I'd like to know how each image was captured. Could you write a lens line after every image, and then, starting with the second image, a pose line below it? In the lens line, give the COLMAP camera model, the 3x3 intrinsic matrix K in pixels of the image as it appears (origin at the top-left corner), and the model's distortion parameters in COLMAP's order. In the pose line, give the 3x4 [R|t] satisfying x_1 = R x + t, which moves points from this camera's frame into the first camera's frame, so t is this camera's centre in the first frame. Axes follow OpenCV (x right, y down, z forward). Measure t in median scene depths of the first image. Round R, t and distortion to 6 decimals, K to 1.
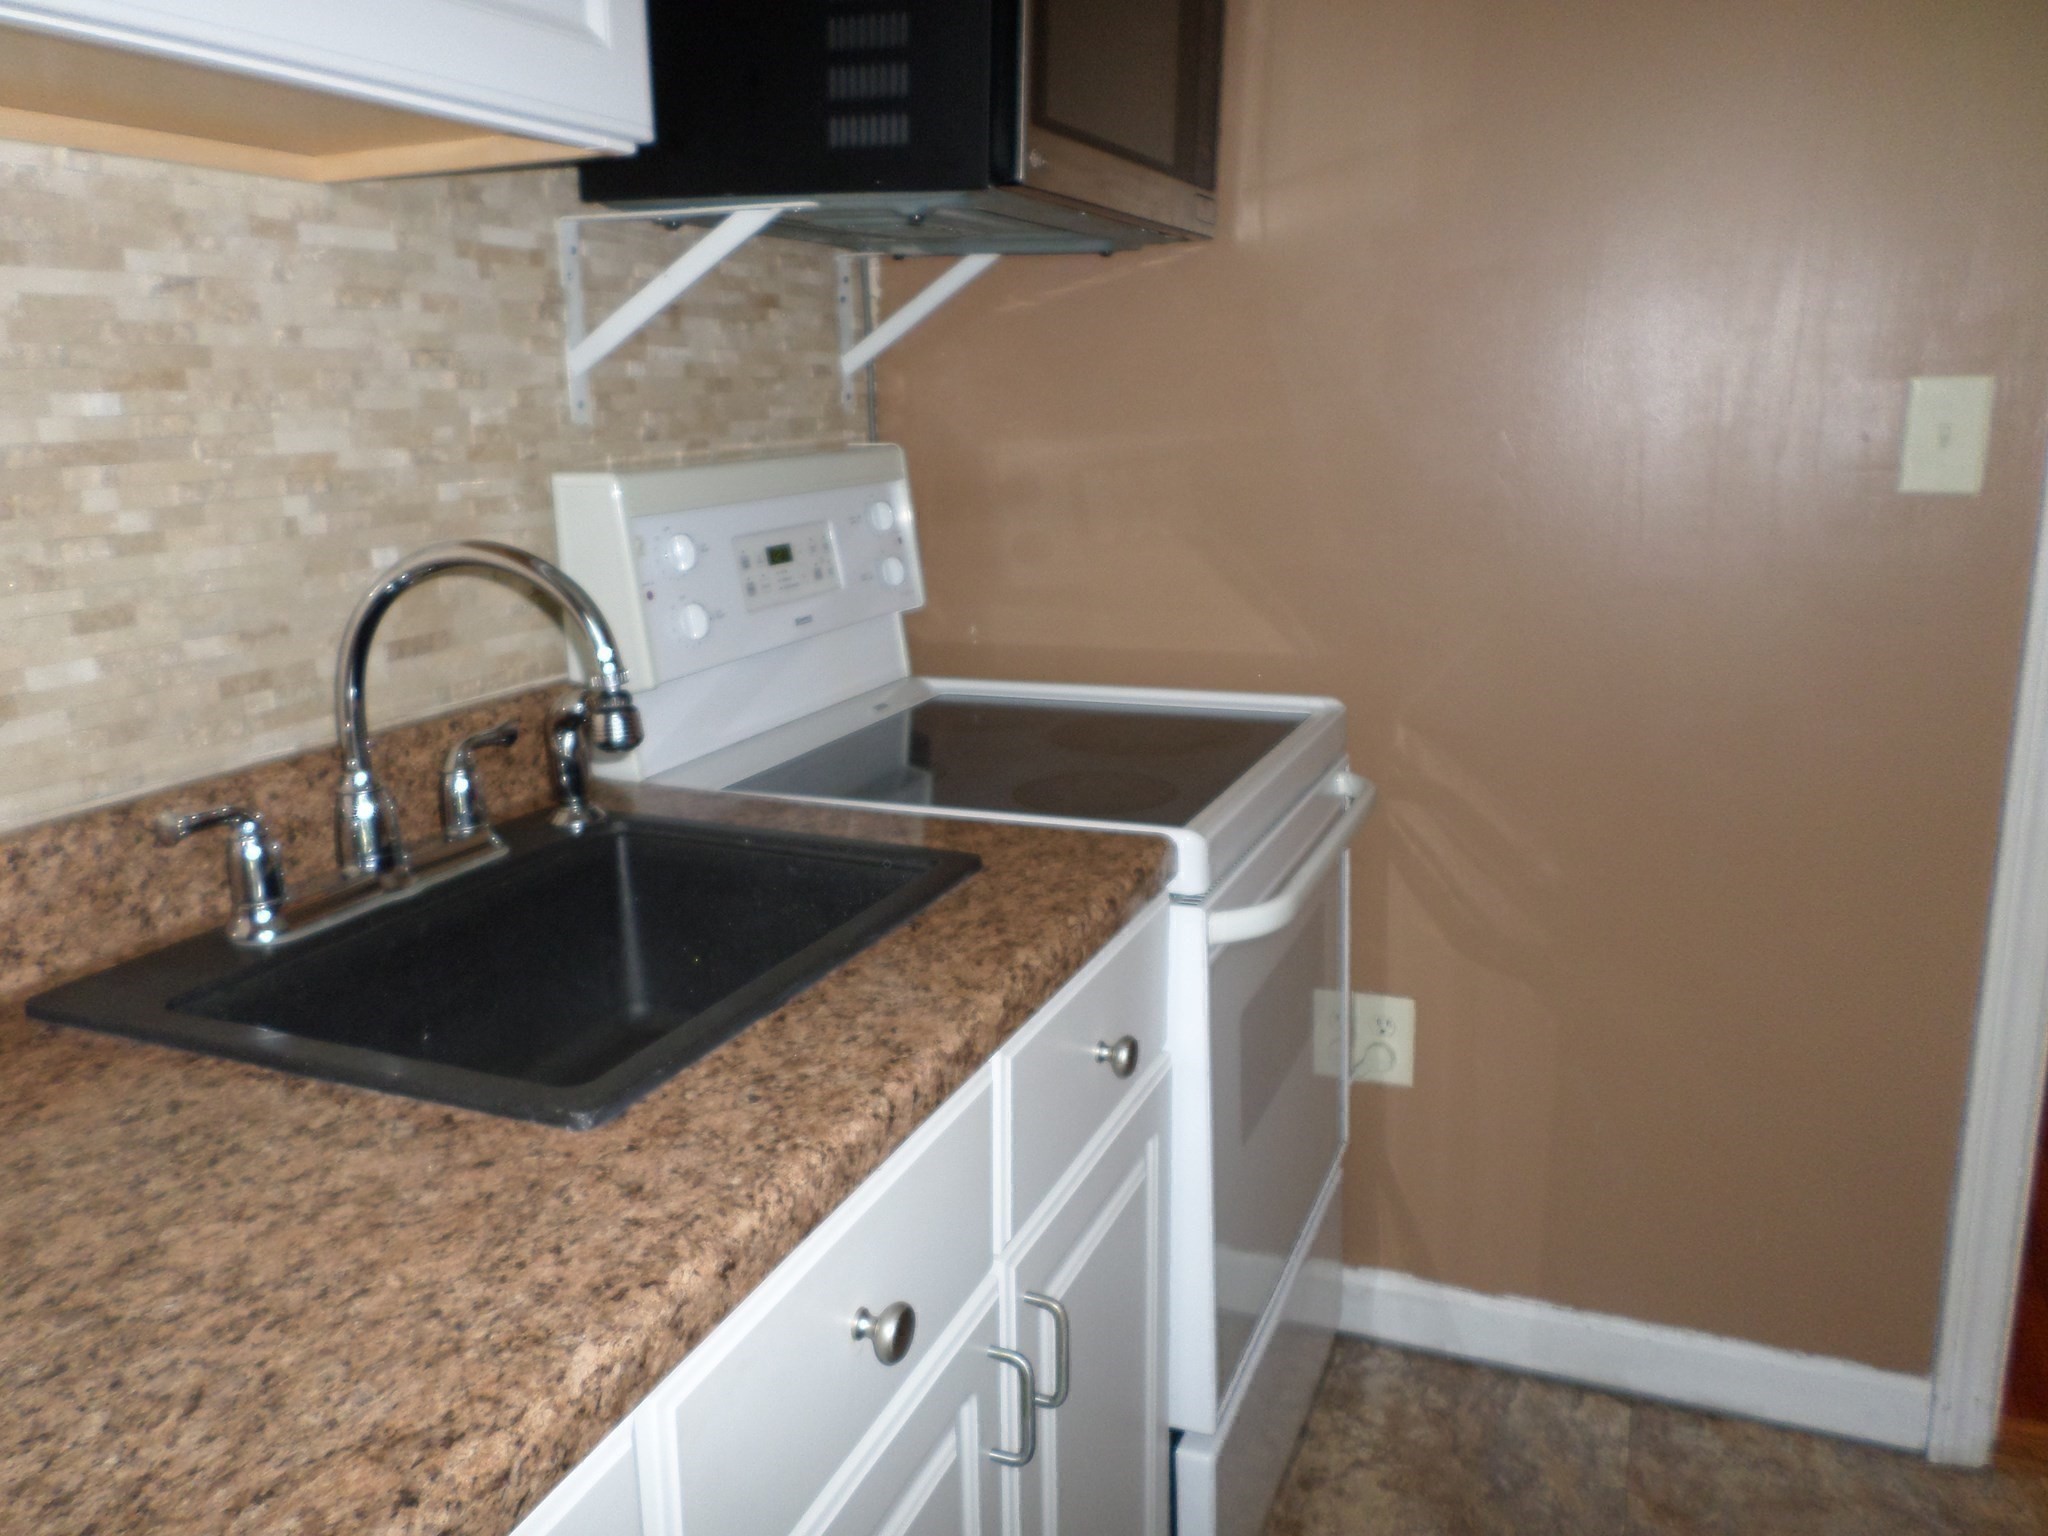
lens RADIAL K [[1596.6, 0, 1023.8], [0, 1596.6, 766.0], [0, 0, 1]] dist [-0.001752, -0.006108]
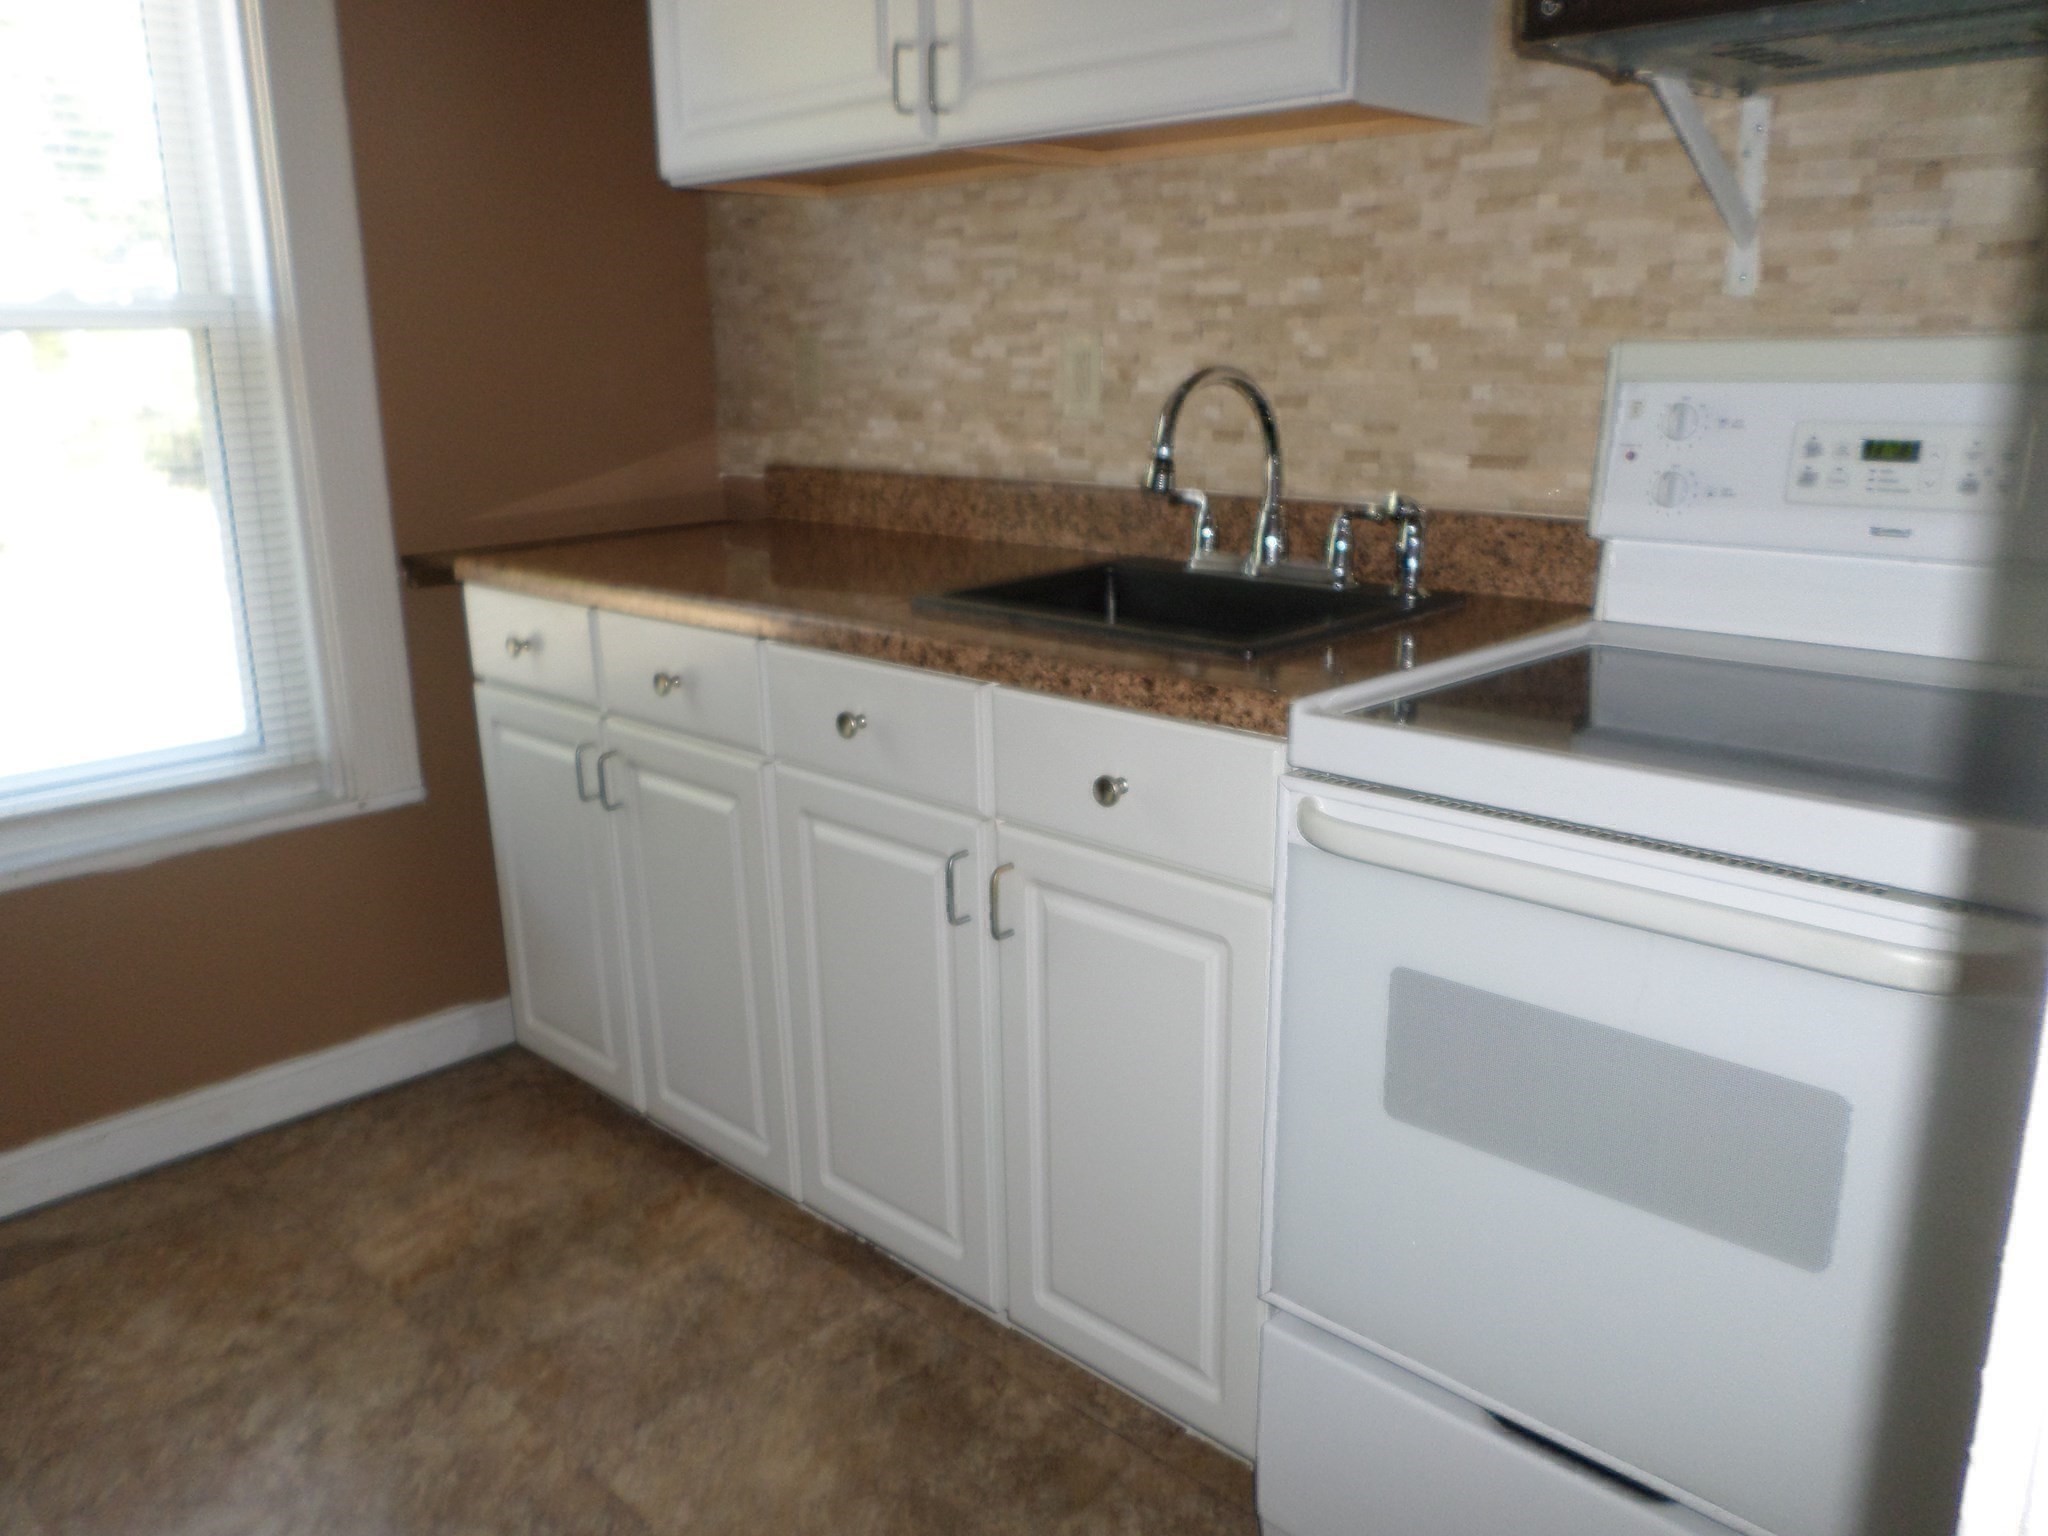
lens RADIAL K [[1596.6, 0, 1024.6], [0, 1596.6, 767.4], [0, 0, 1]] dist [-0.001752, -0.006108]
pose [[-0.373948, 0.263116, -0.889344, 1.197889], [-0.193826, 0.915568, 0.352373, -0.272405], [0.906970, 0.304147, -0.291376, 1.271765]]
